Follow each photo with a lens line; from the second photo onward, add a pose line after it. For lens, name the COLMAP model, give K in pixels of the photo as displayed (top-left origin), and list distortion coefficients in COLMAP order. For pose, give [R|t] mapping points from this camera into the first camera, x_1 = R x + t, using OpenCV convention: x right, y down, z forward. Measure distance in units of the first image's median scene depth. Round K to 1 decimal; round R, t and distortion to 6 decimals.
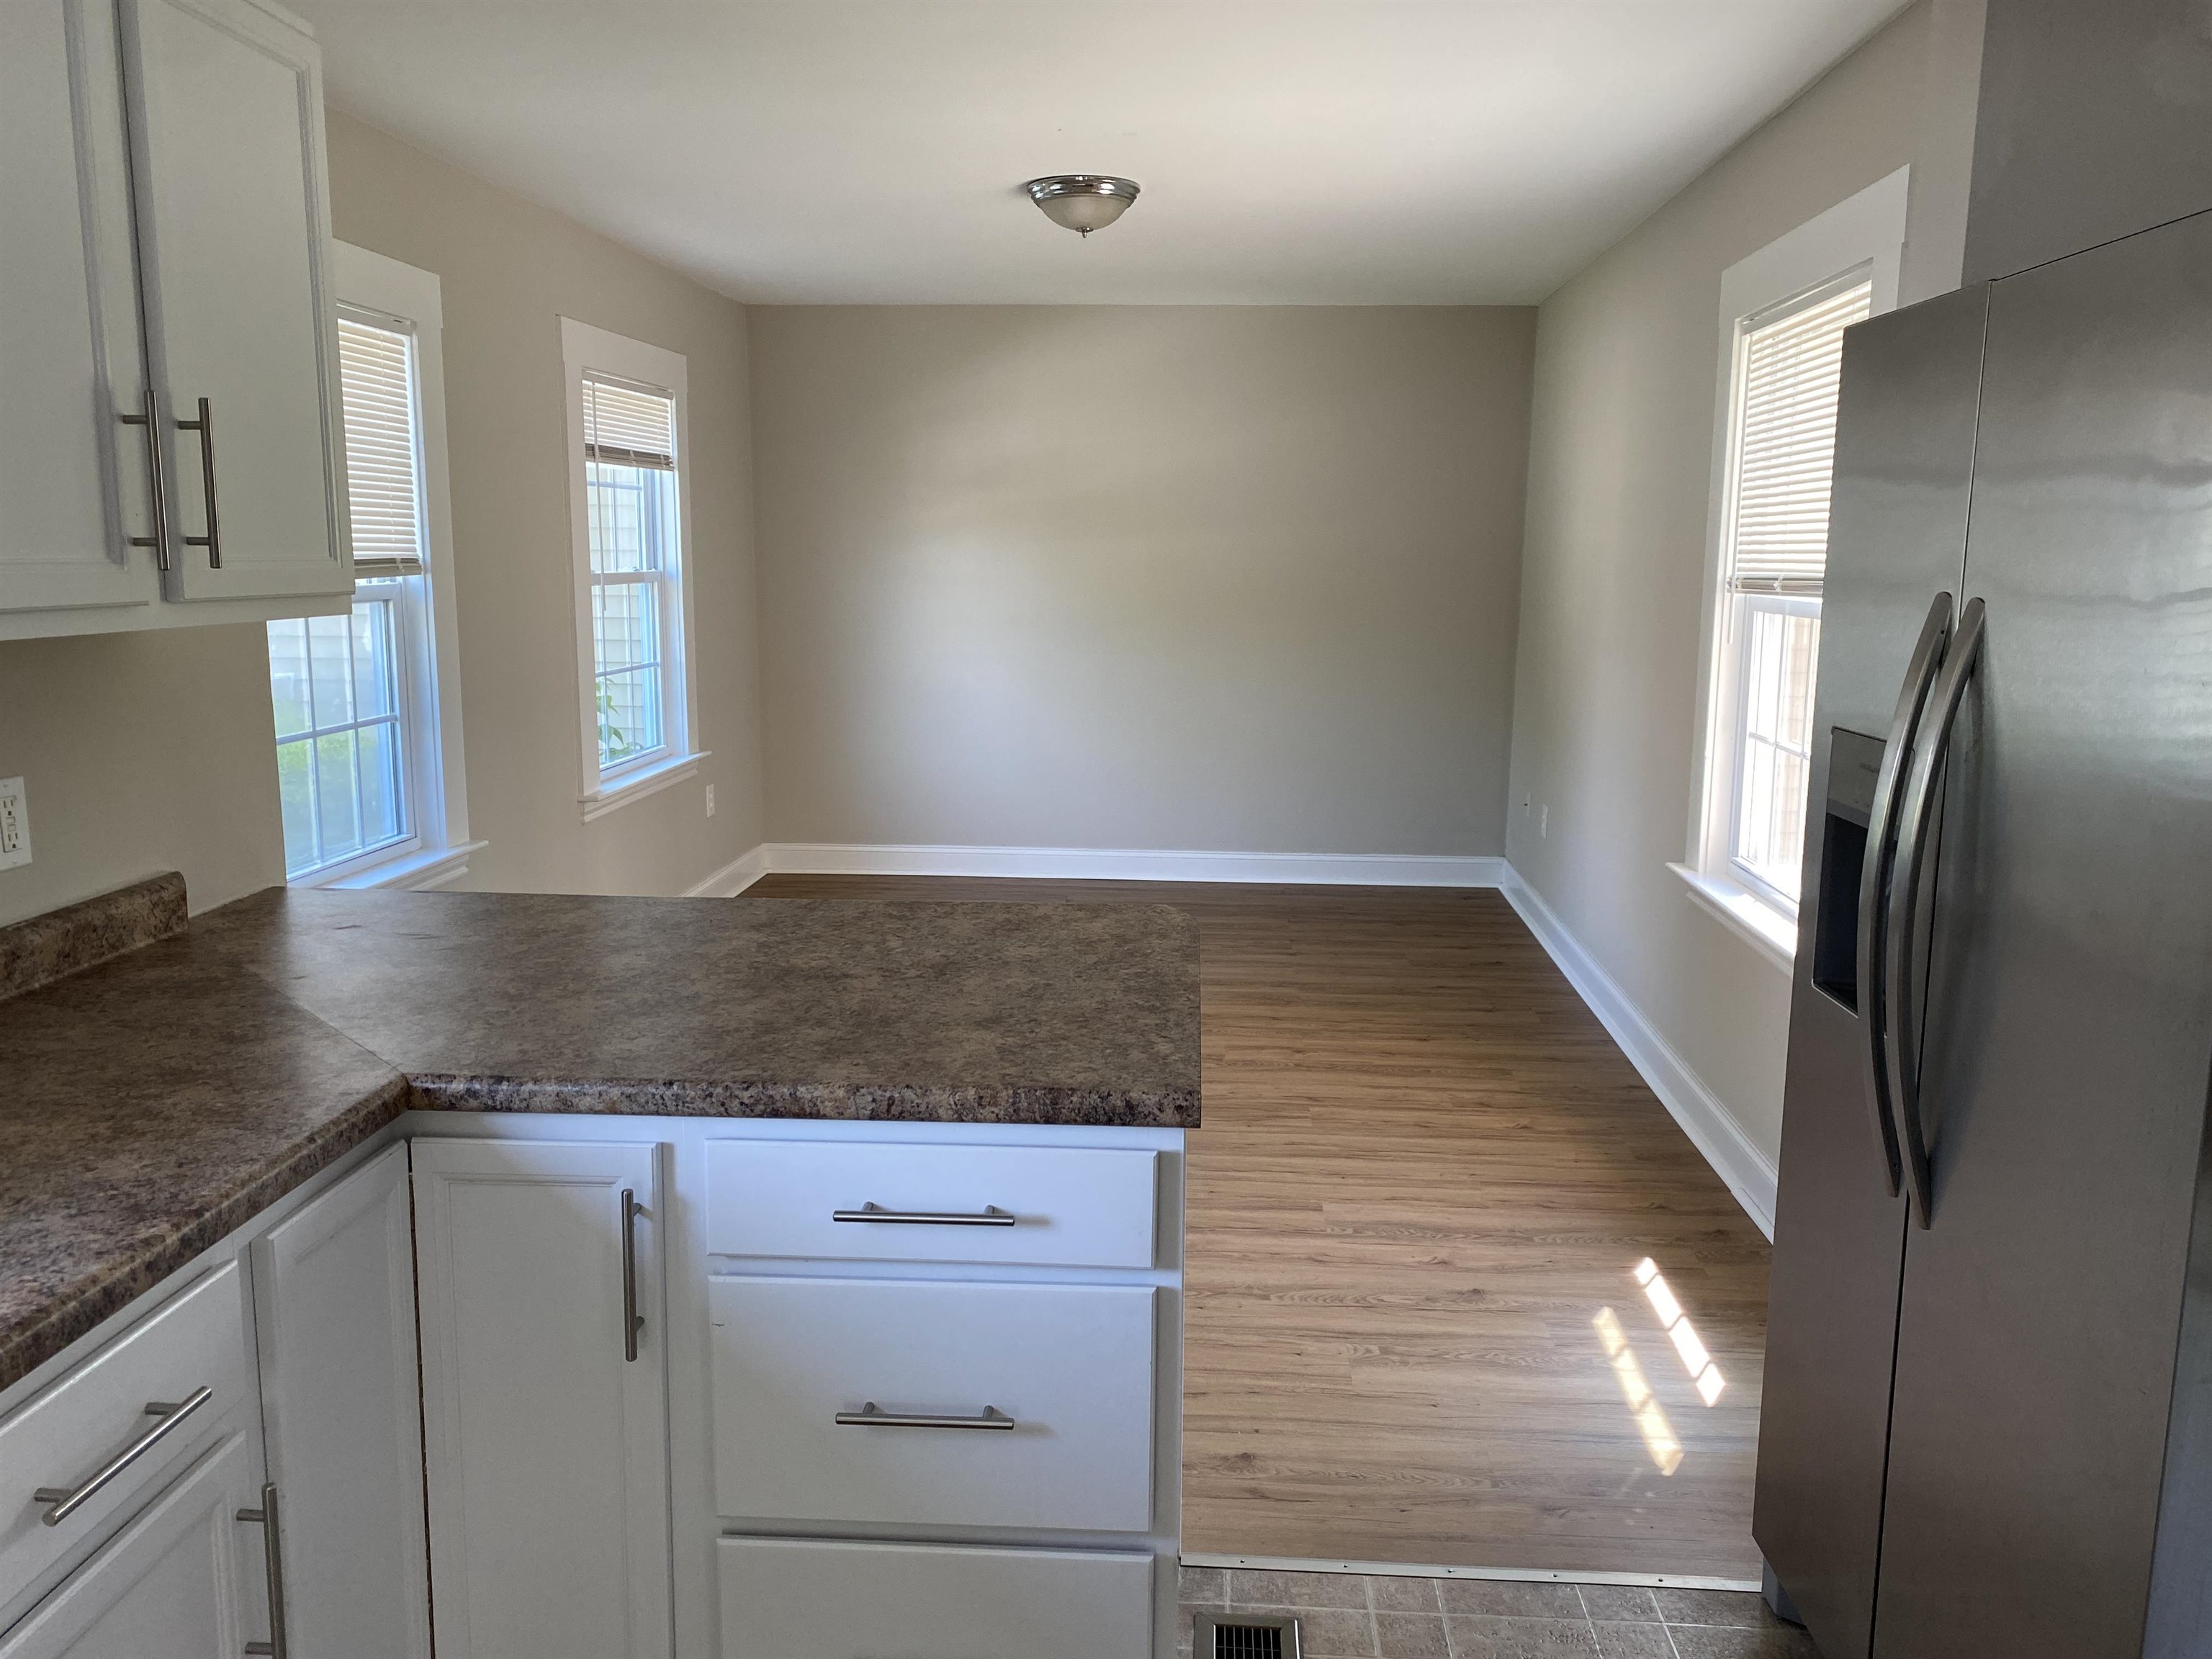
lens RADIAL K [[1681.1, 0, 1109.7], [0, 1681.1, 841.5], [0, 0, 1]] dist [0.028833, -0.033379]
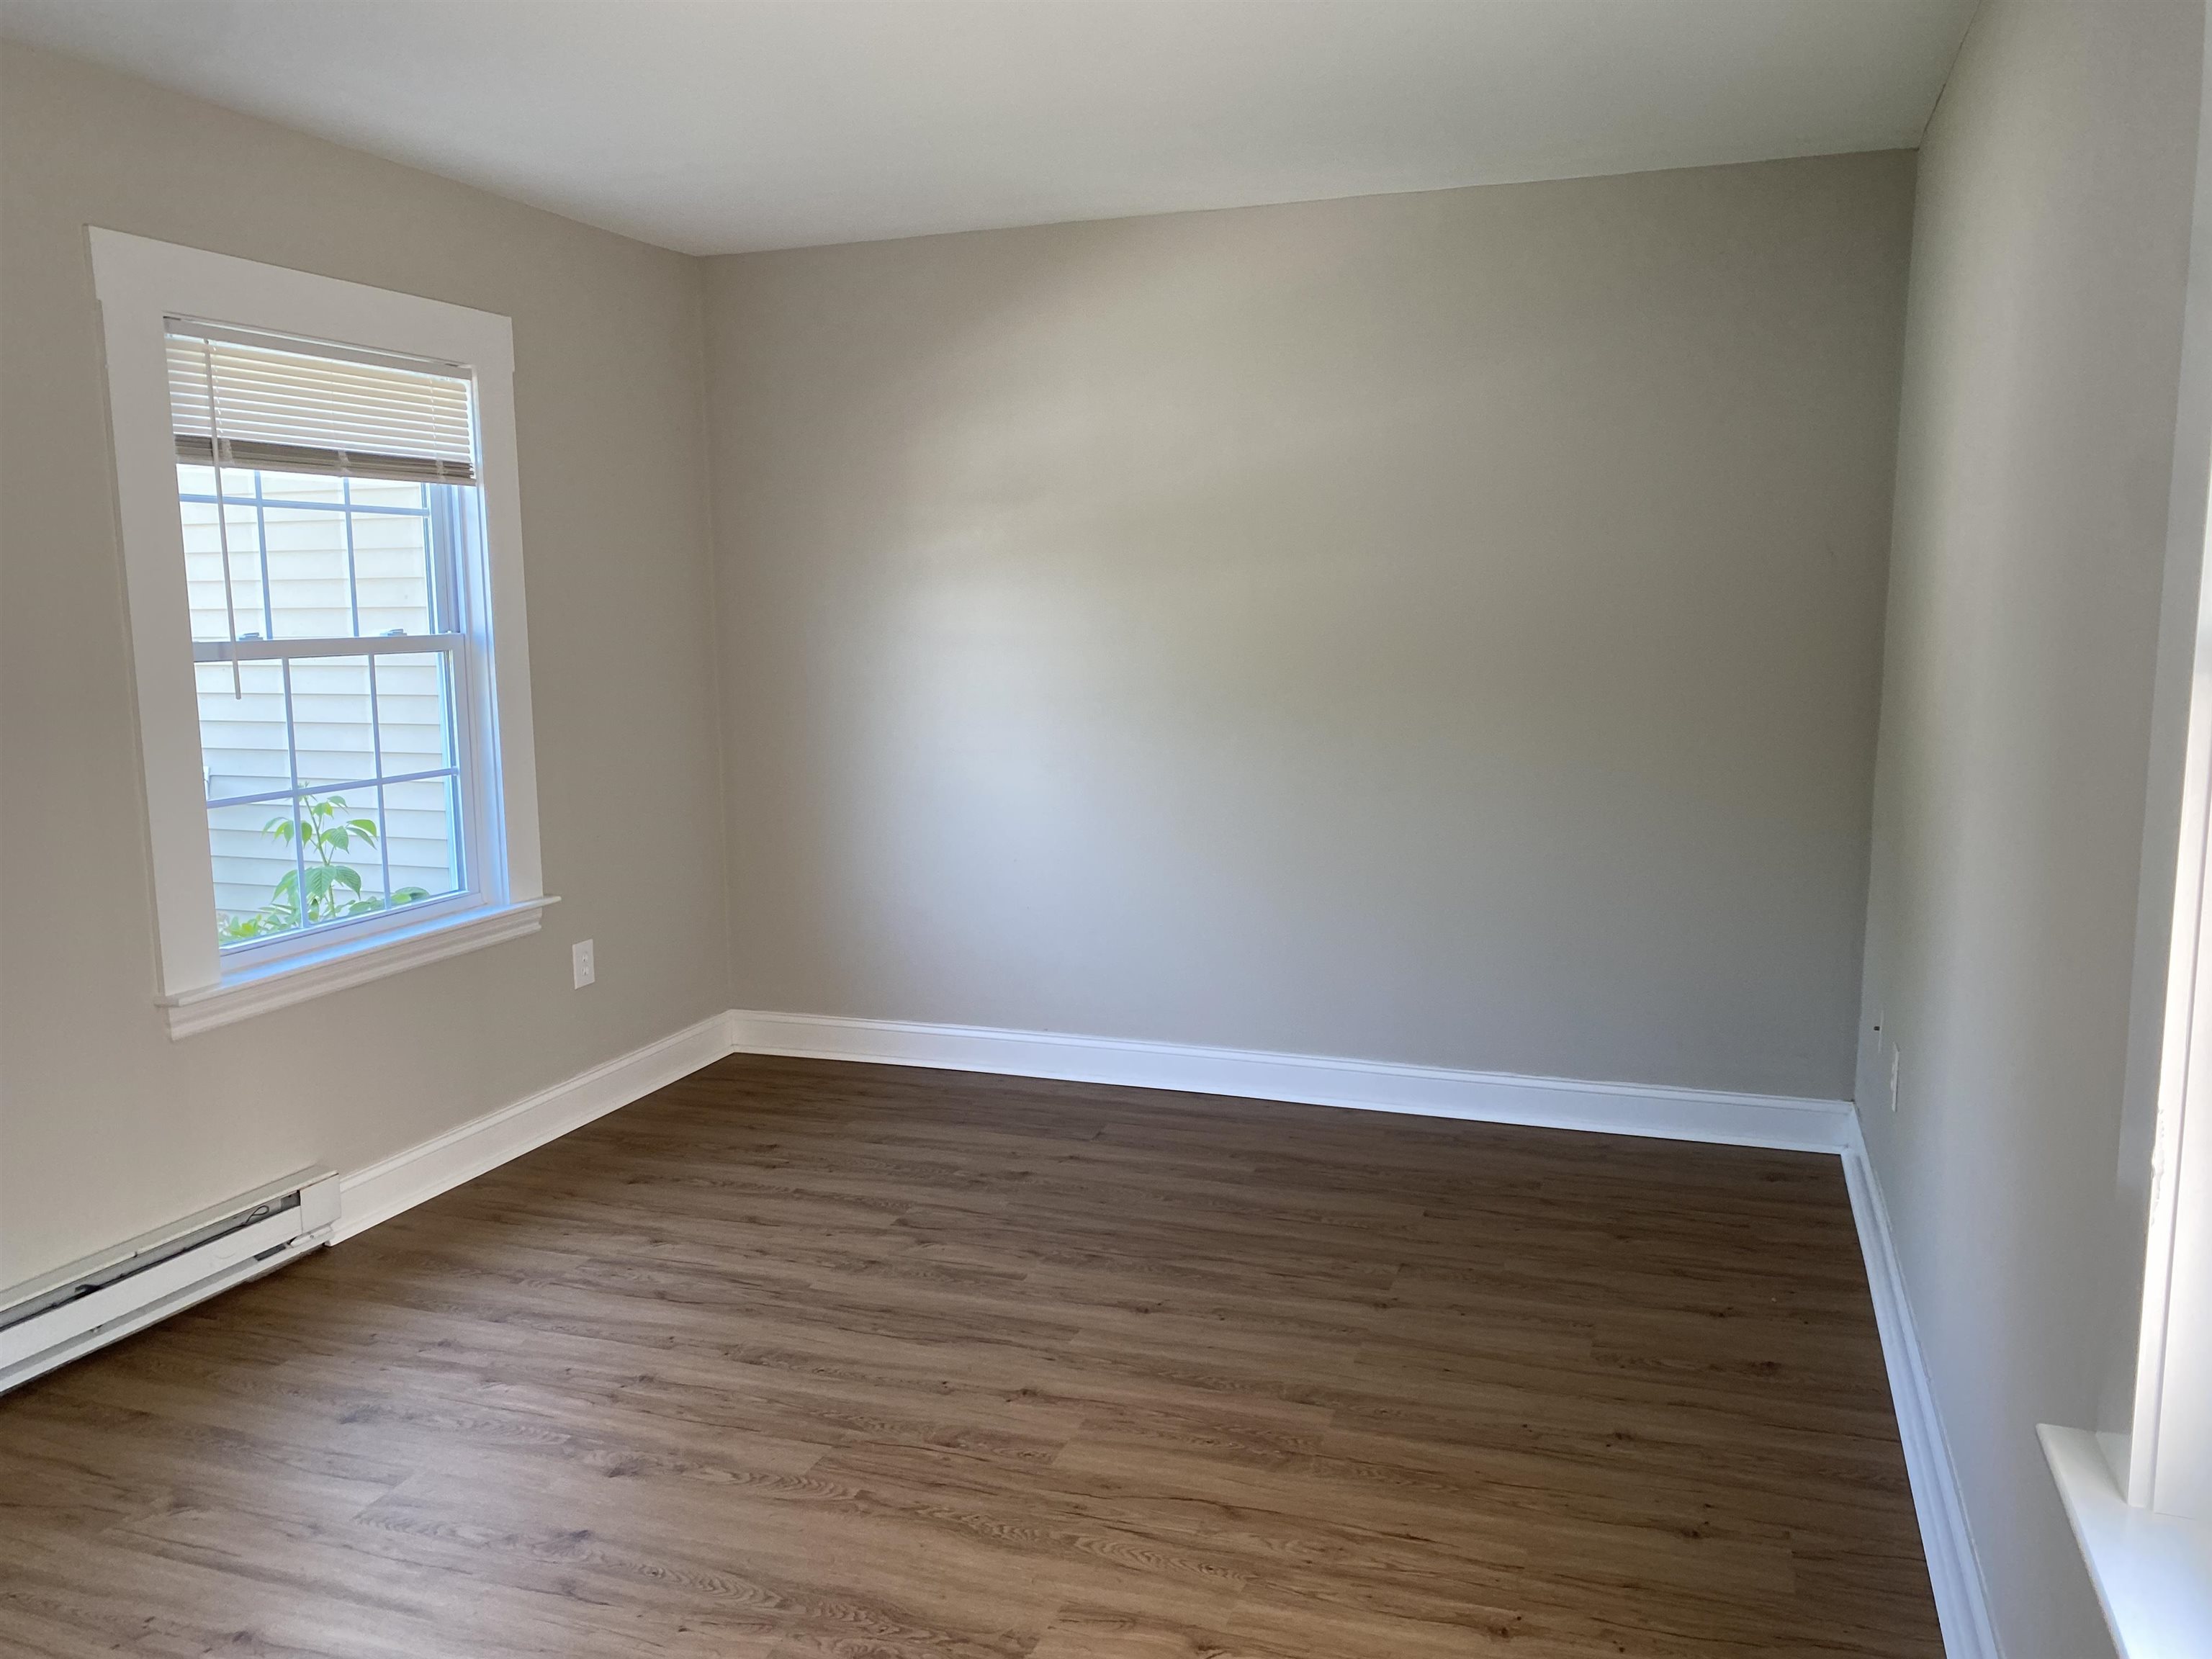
lens RADIAL K [[1681.1, 0, 1102.6], [0, 1681.1, 850.9], [0, 0, 1]] dist [0.028833, -0.033379]
pose [[0.961473, 0.027790, -0.273491, 0.200198], [-0.033551, 0.999302, -0.016411, -0.085764], [0.272844, 0.024955, 0.961735, 0.508883]]
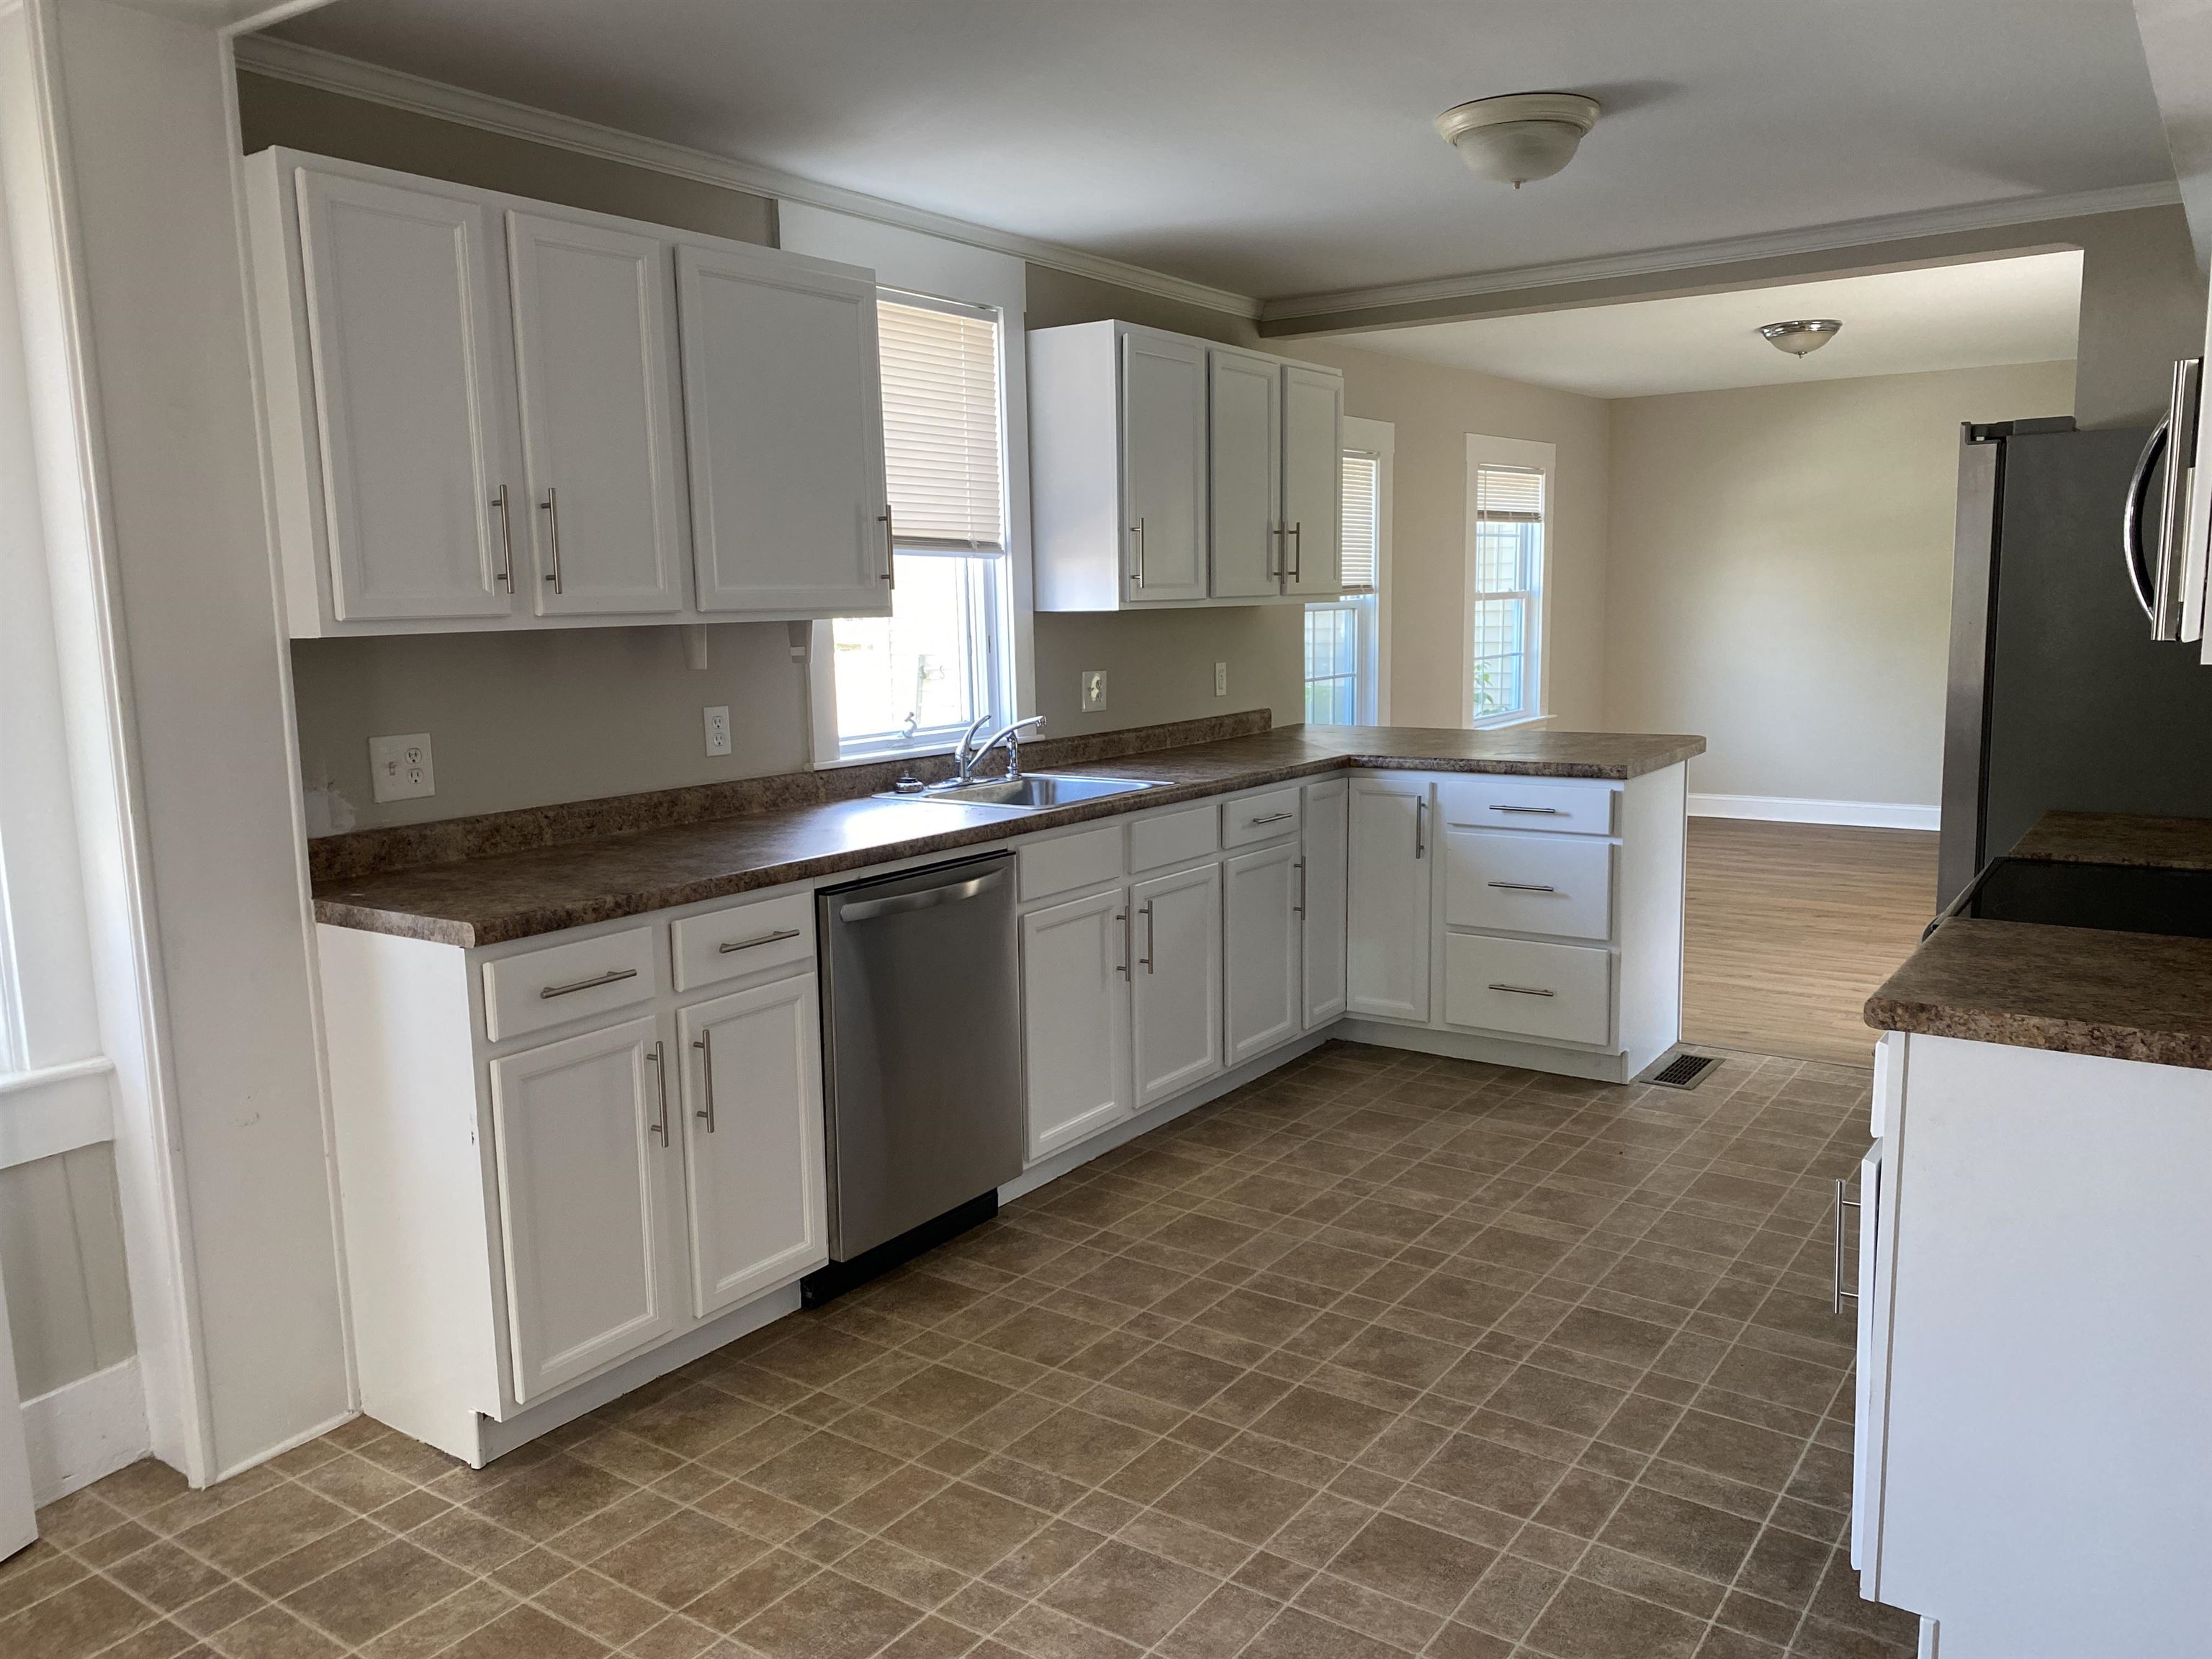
lens RADIAL K [[1681.1, 0, 1085.3], [0, 1681.1, 845.3], [0, 0, 1]] dist [0.028833, -0.033379]
pose [[0.847859, 0.052624, -0.527604, 0.232974], [-0.062159, 0.998066, -0.000341, 0.103196], [0.526566, 0.033084, 0.849491, -0.537627]]
